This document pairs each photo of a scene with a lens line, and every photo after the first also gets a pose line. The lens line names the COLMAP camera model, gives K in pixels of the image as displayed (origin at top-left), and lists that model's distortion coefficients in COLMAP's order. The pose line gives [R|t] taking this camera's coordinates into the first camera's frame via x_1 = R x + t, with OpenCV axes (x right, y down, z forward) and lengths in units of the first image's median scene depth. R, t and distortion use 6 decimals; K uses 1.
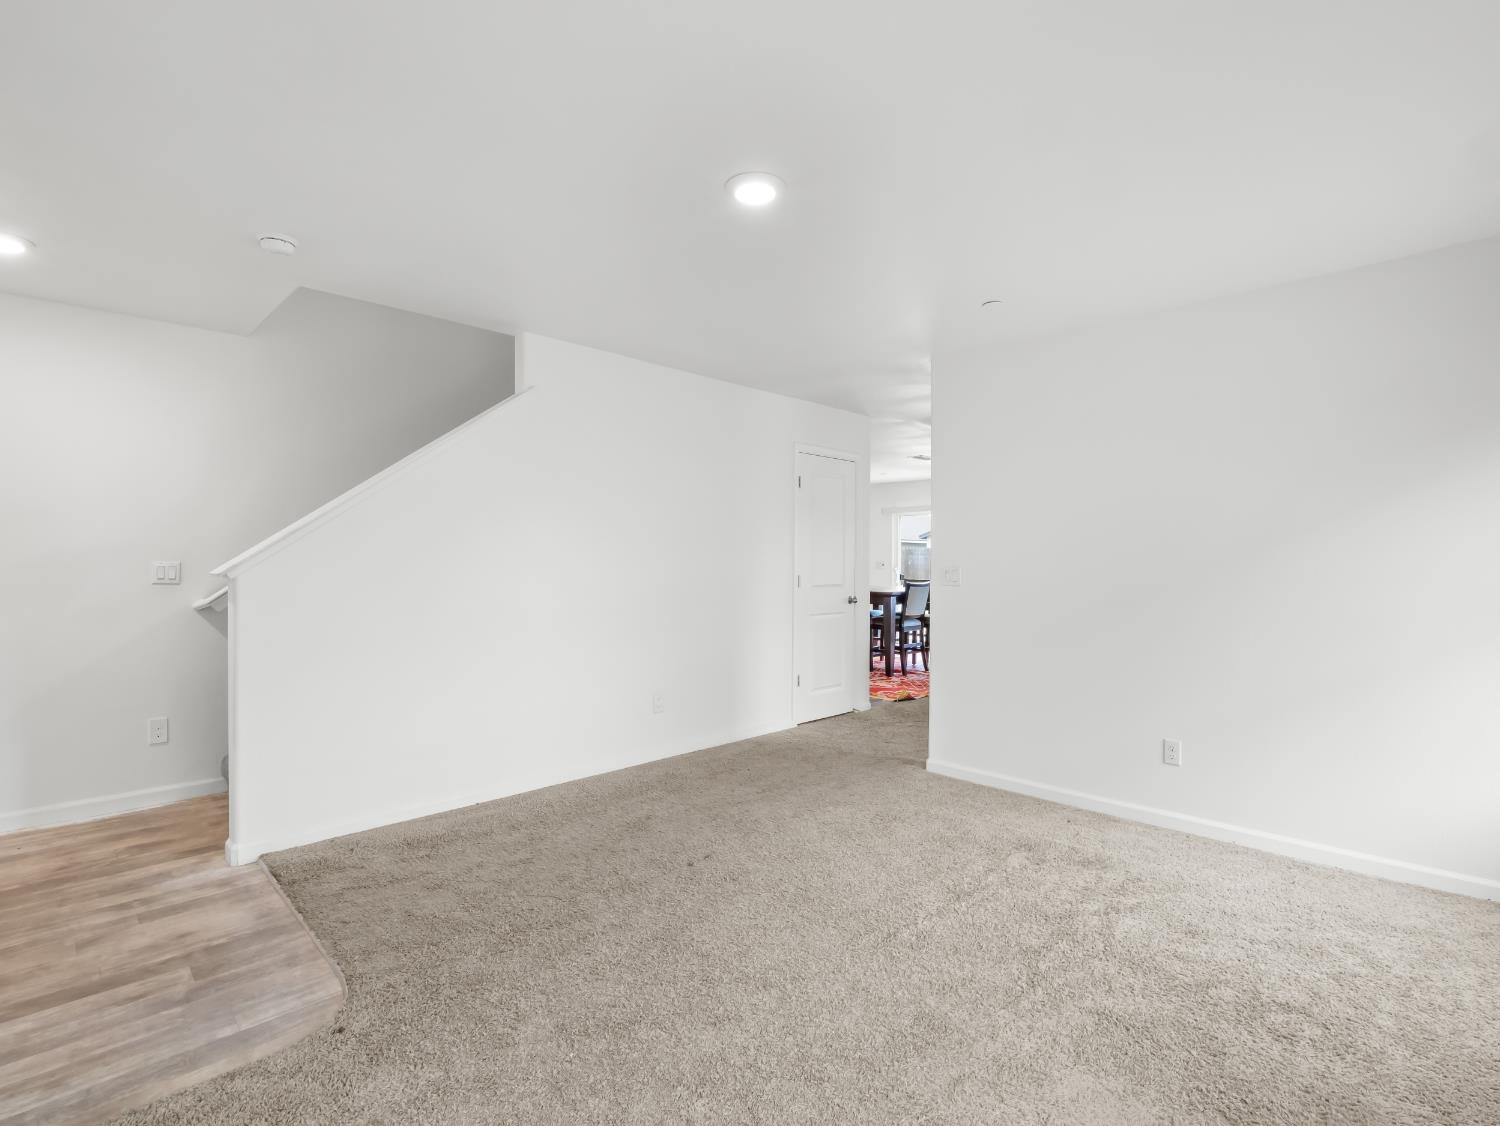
lens RADIAL K [[725.0, 0, 748.4], [0, 725.0, 566.4], [0, 0, 1]] dist [-0.014779, -0.000052]
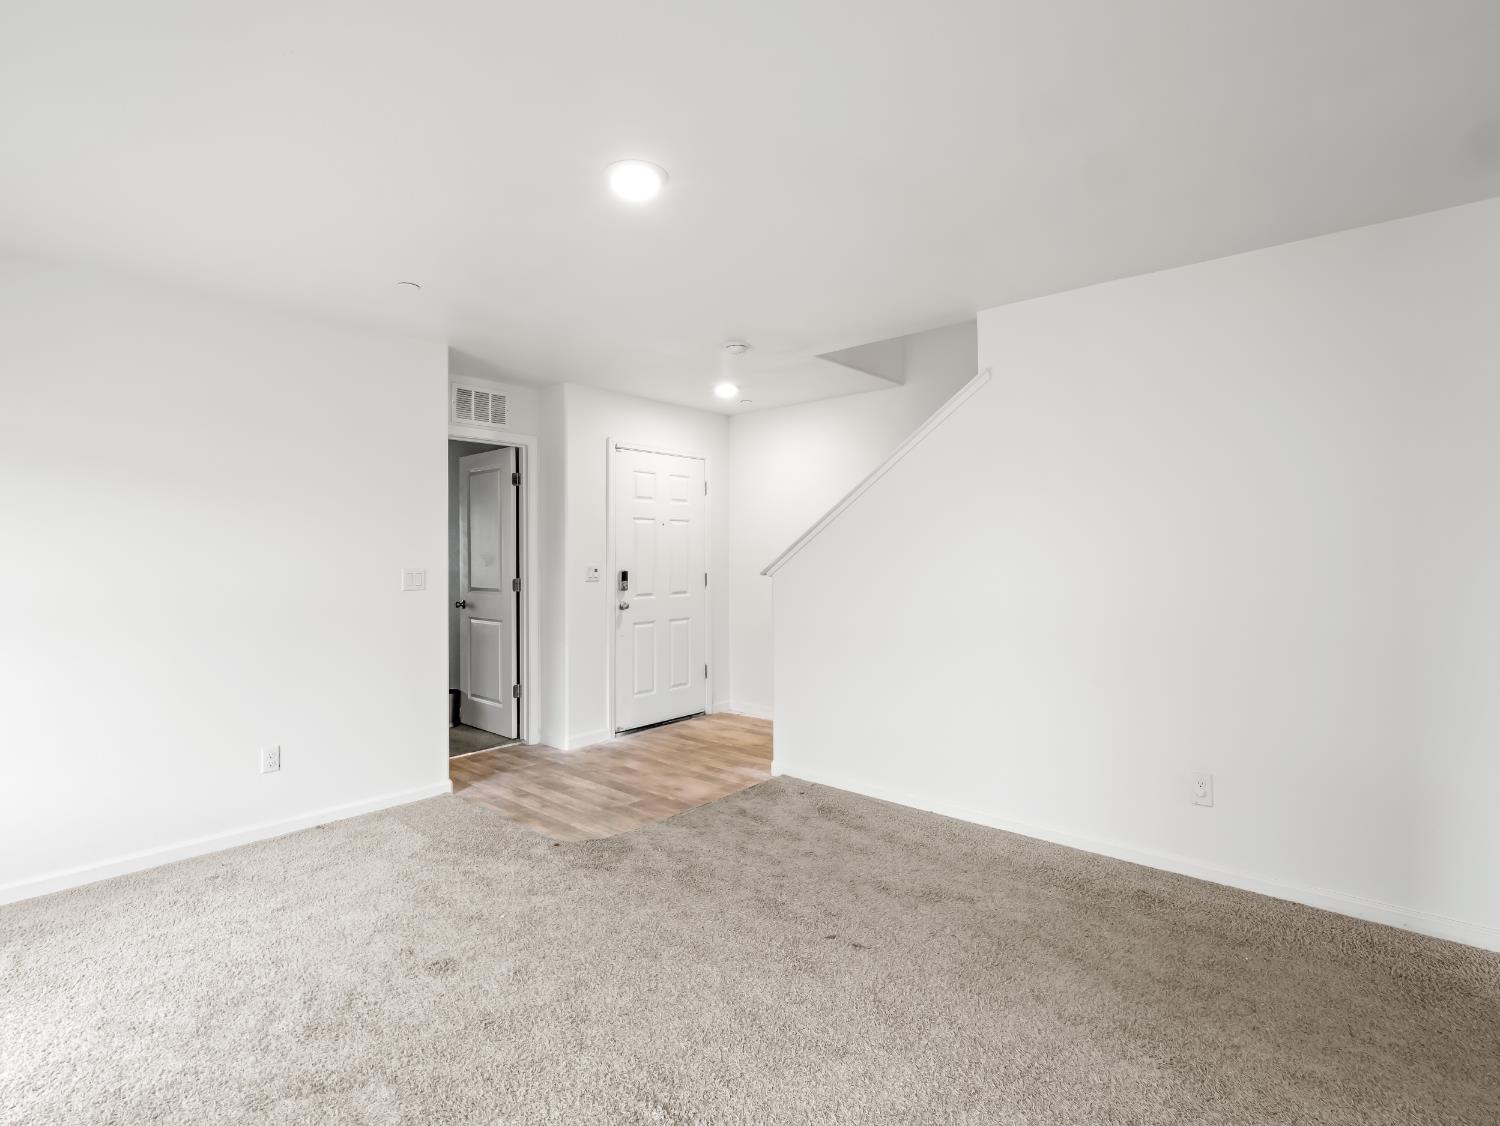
lens RADIAL K [[725.0, 0, 748.4], [0, 725.0, 566.4], [0, 0, 1]] dist [-0.014779, -0.000052]
pose [[0.065712, 0.004106, -0.997830, 0.831062], [-0.013806, 0.999900, 0.003205, -0.000552], [0.997743, 0.013566, 0.065762, 0.997386]]
